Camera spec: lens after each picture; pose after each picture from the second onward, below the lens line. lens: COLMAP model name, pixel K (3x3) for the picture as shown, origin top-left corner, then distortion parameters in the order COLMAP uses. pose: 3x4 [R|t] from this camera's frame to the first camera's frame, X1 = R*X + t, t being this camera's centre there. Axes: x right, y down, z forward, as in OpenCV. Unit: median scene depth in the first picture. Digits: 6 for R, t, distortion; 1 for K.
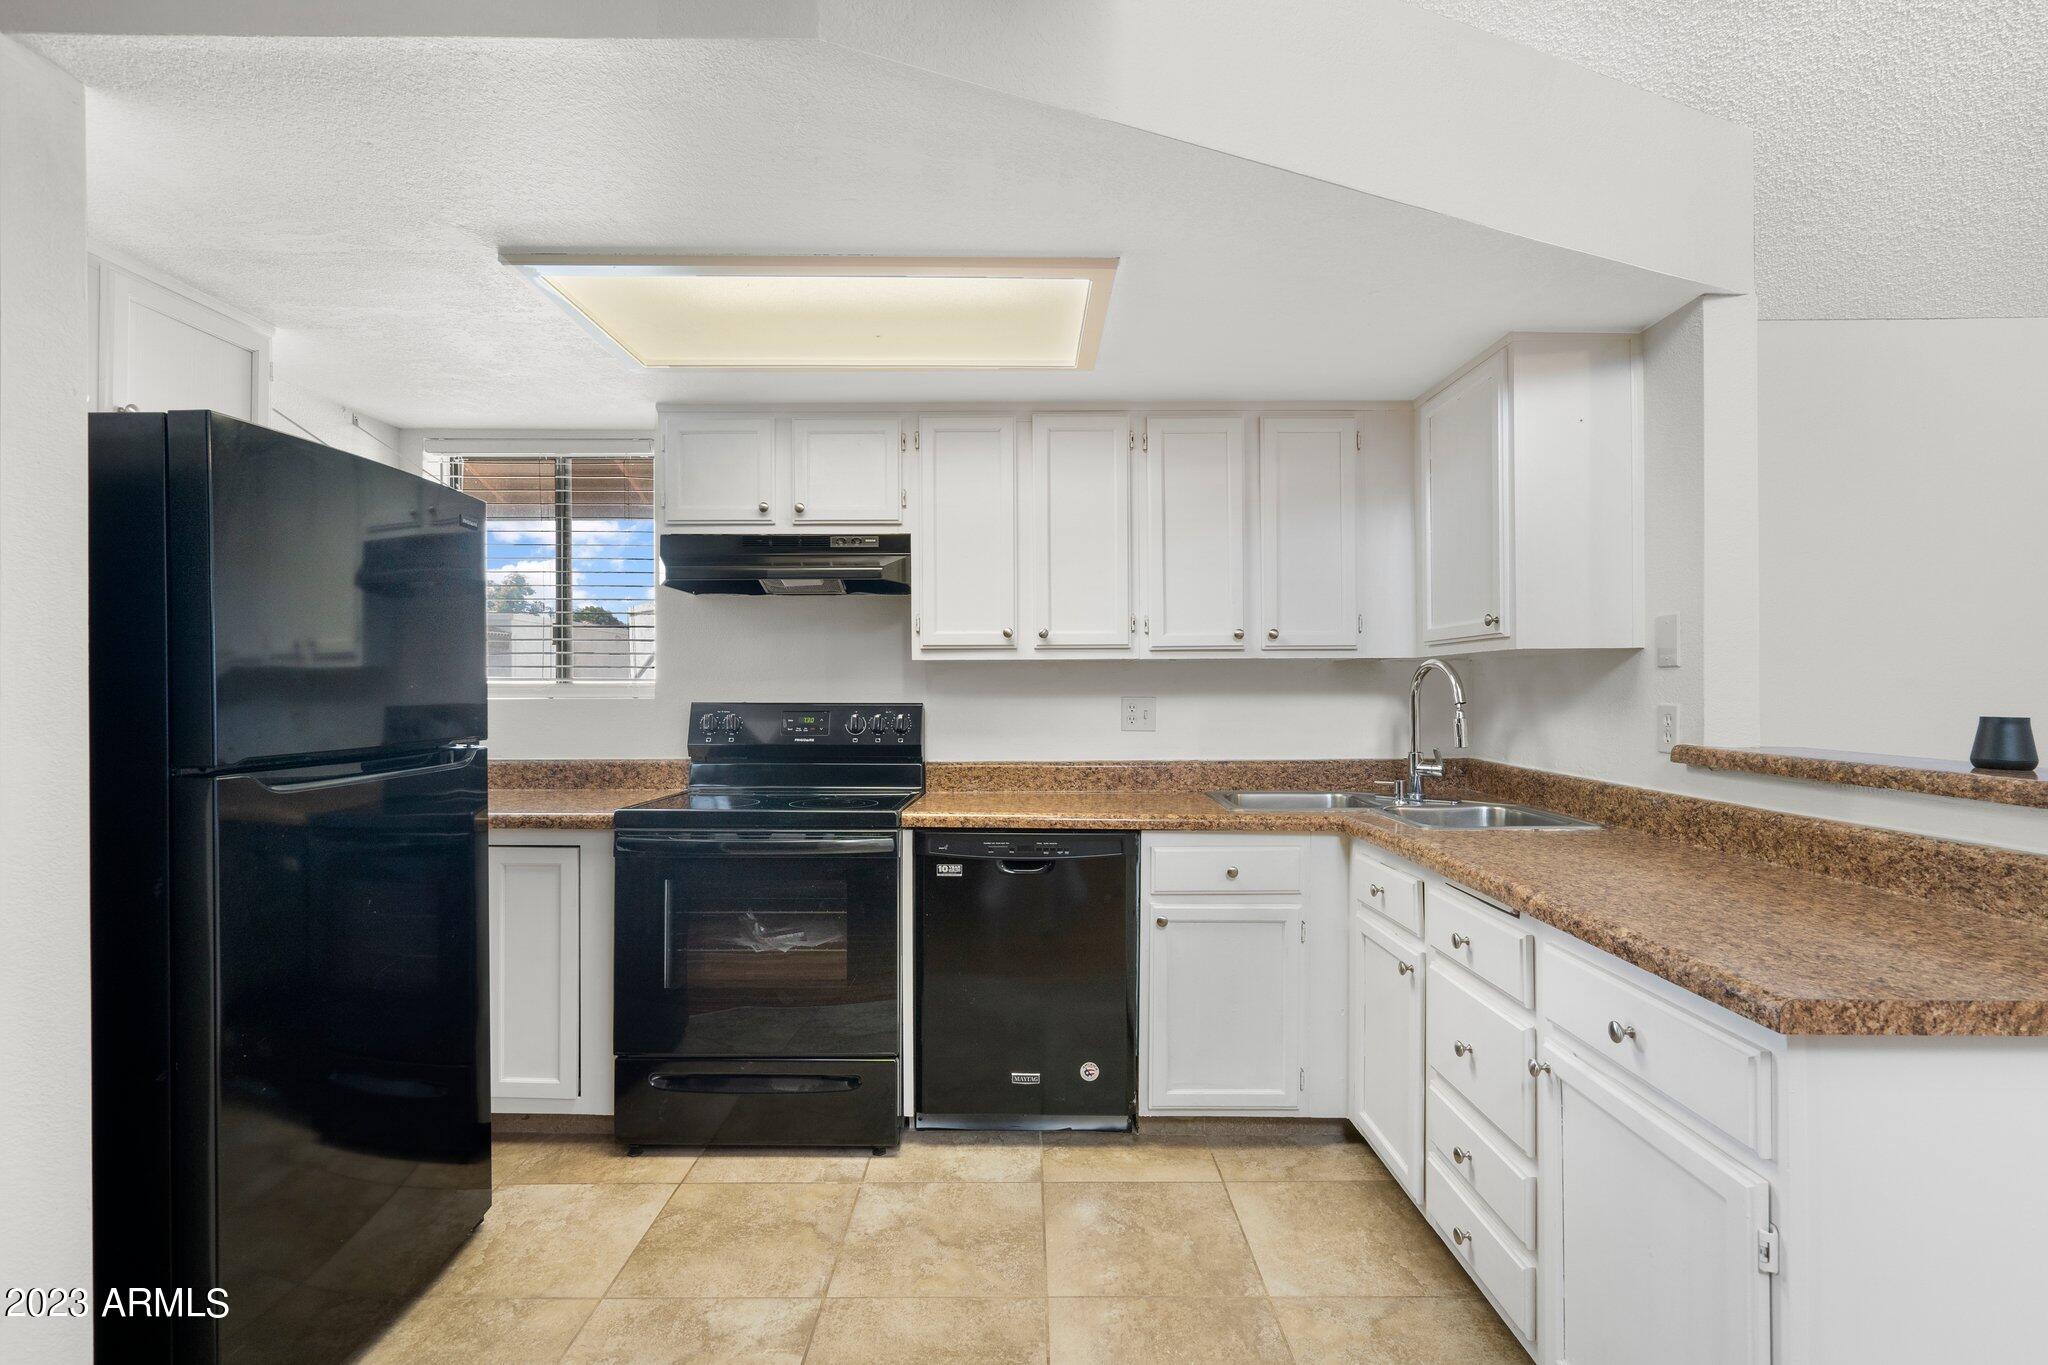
lens RADIAL K [[969.8, 0, 1027.6], [0, 969.8, 686.1], [0, 0, 1]] dist [-0.002771, 0.000389]
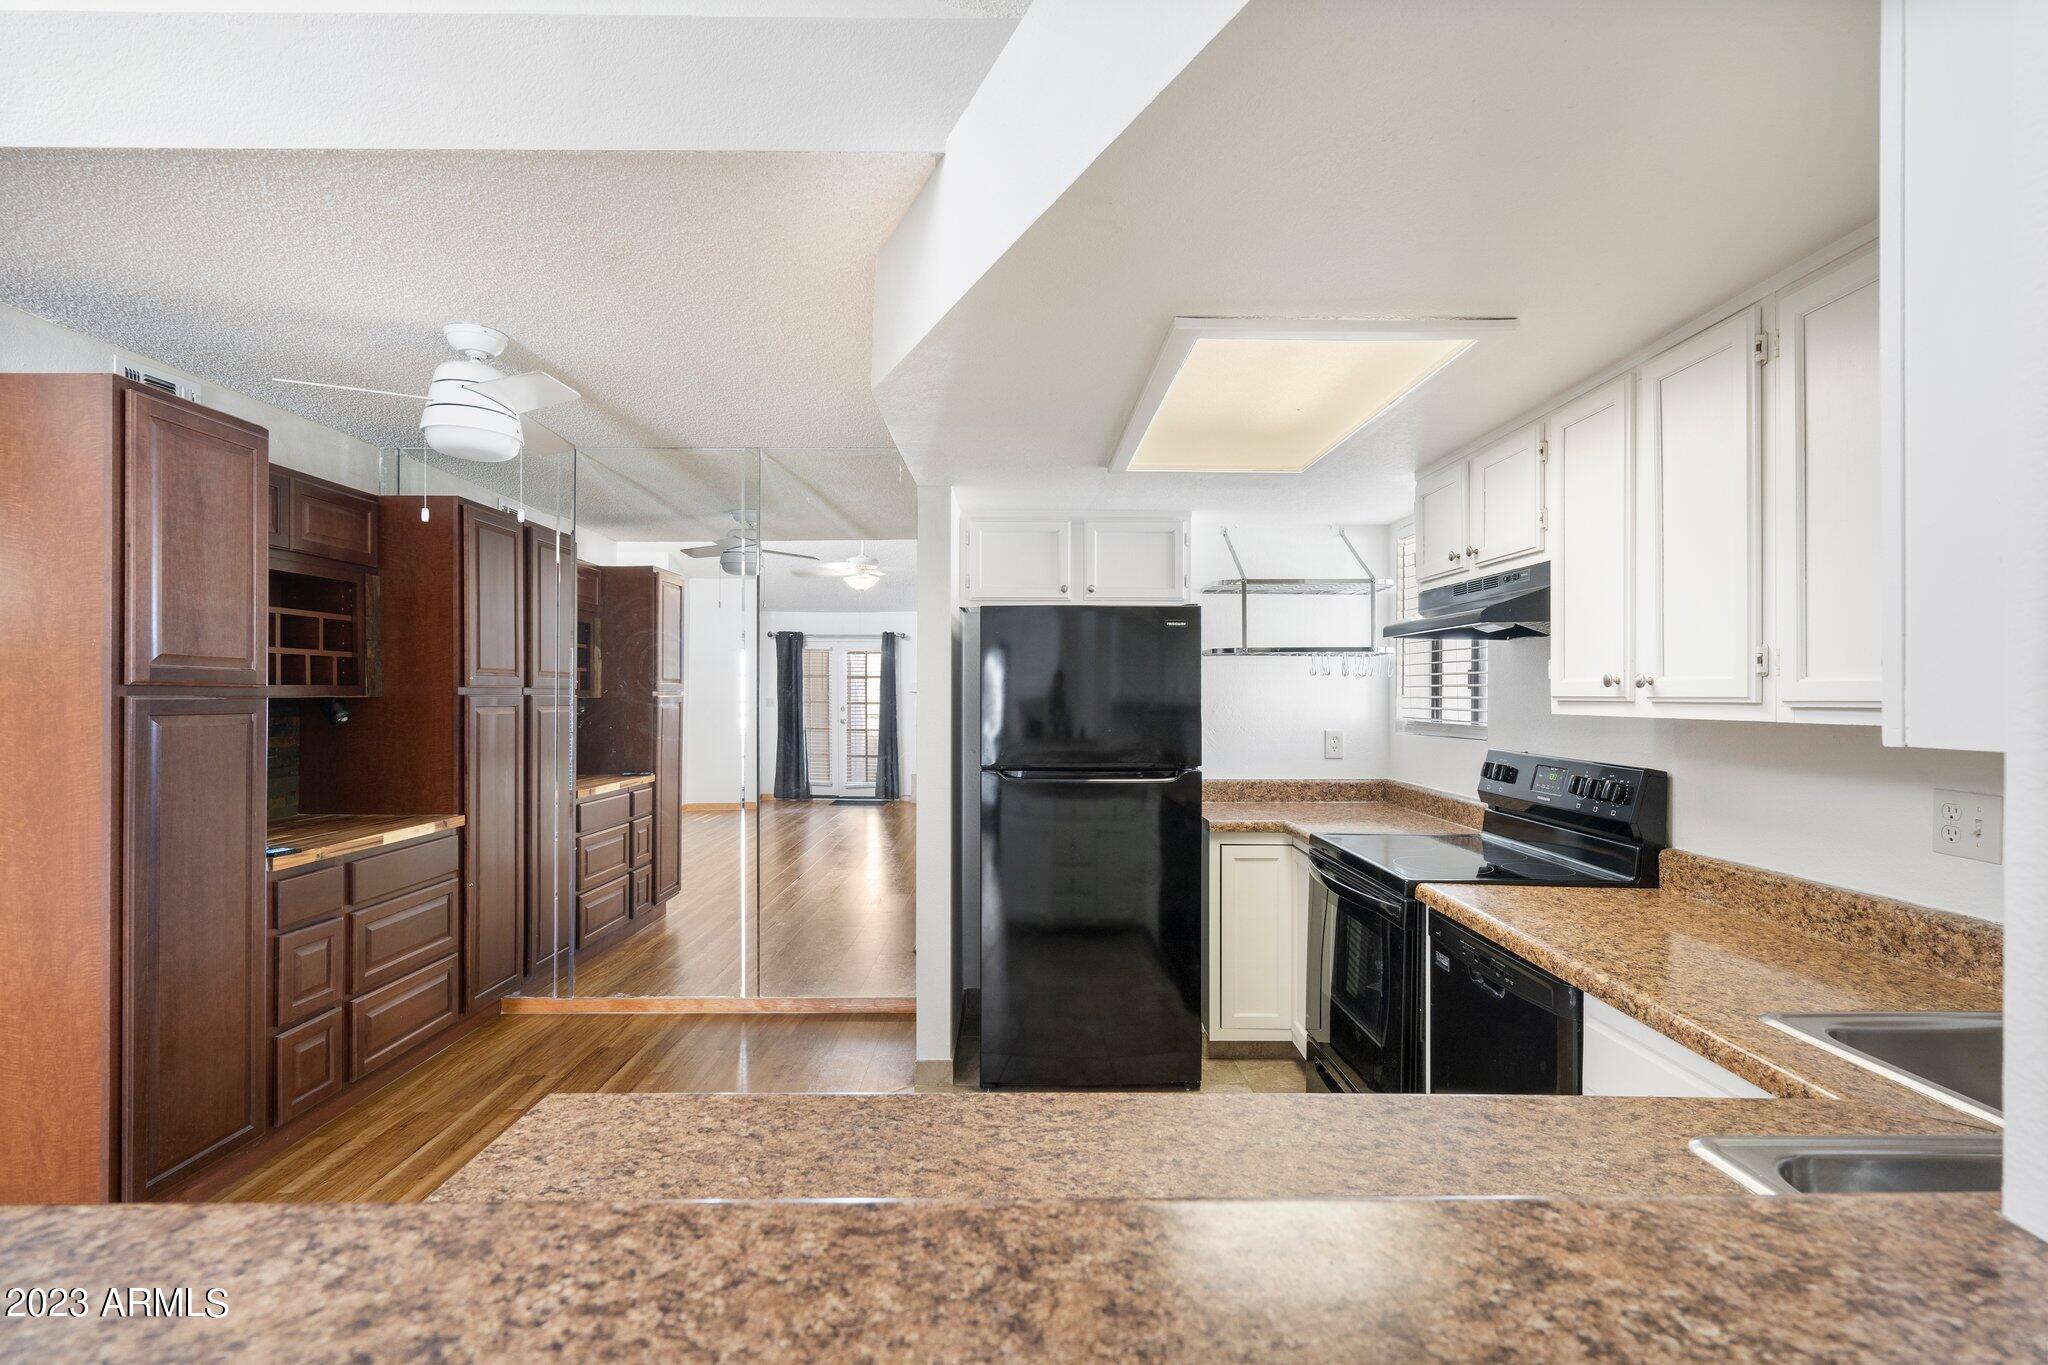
lens RADIAL K [[934.6, 0, 1025.1], [0, 934.6, 696.1], [0, 0, 1]] dist [-0.000030, 0.000704]
pose [[0.006900, 0.005838, -0.999959, 0.744136], [-0.002235, 0.999981, 0.005822, -0.050617], [0.999974, 0.002194, 0.006913, 0.612230]]
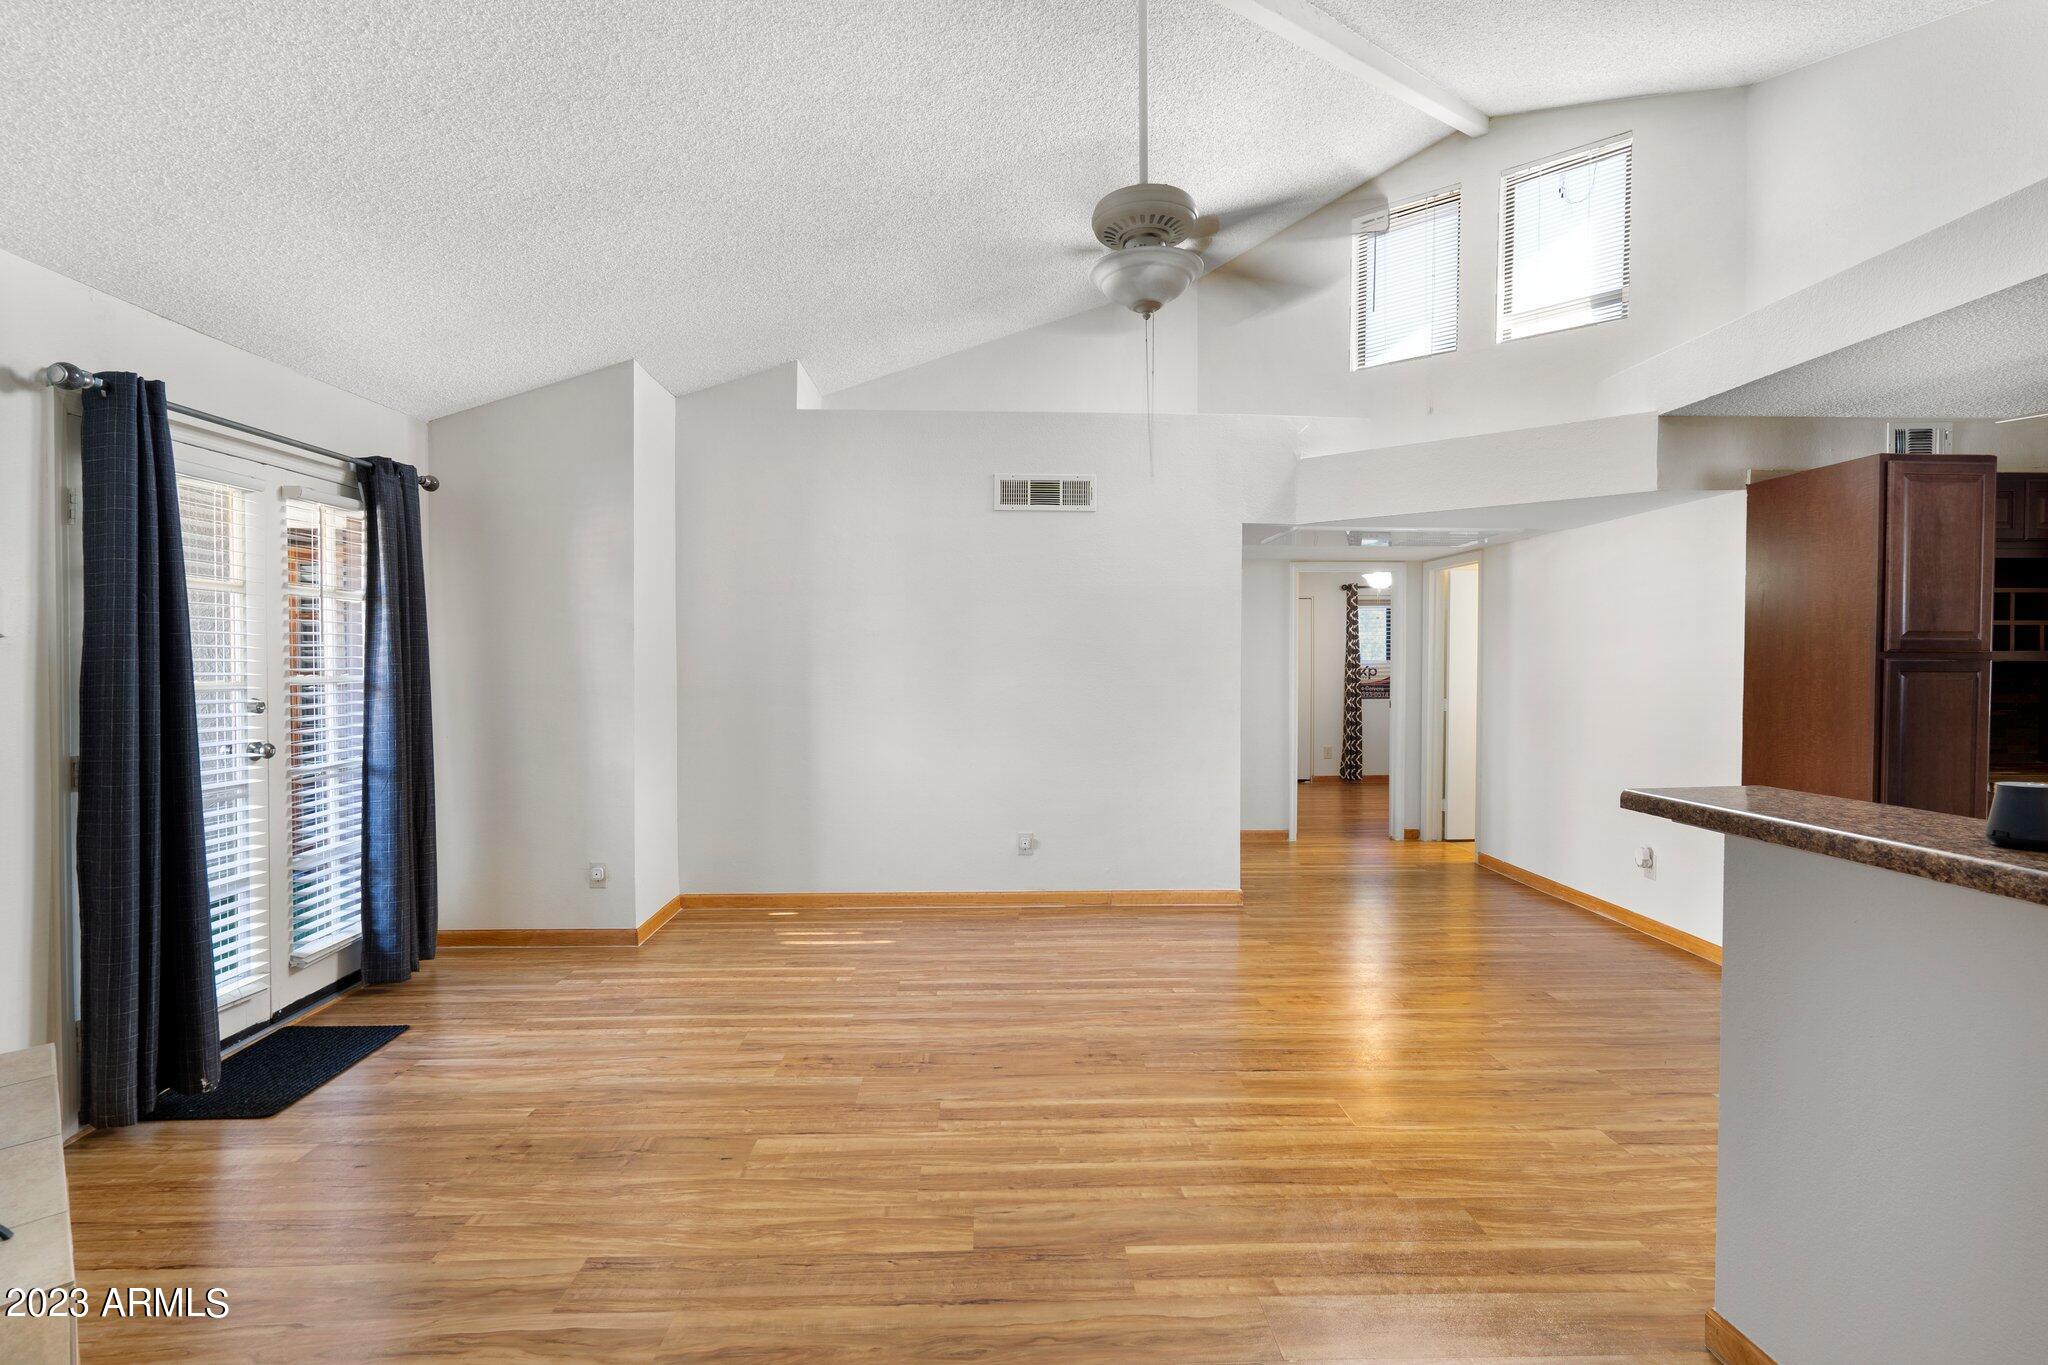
lens RADIAL K [[940.9, 0, 1026.4], [0, 940.9, 684.3], [0, 0, 1]] dist [-0.004708, 0.004428]
pose [[-0.998992, 0.003880, -0.044713, 1.154753], [0.002678, 0.999634, 0.026919, -0.046963], [0.044801, 0.026772, -0.998637, 1.070389]]
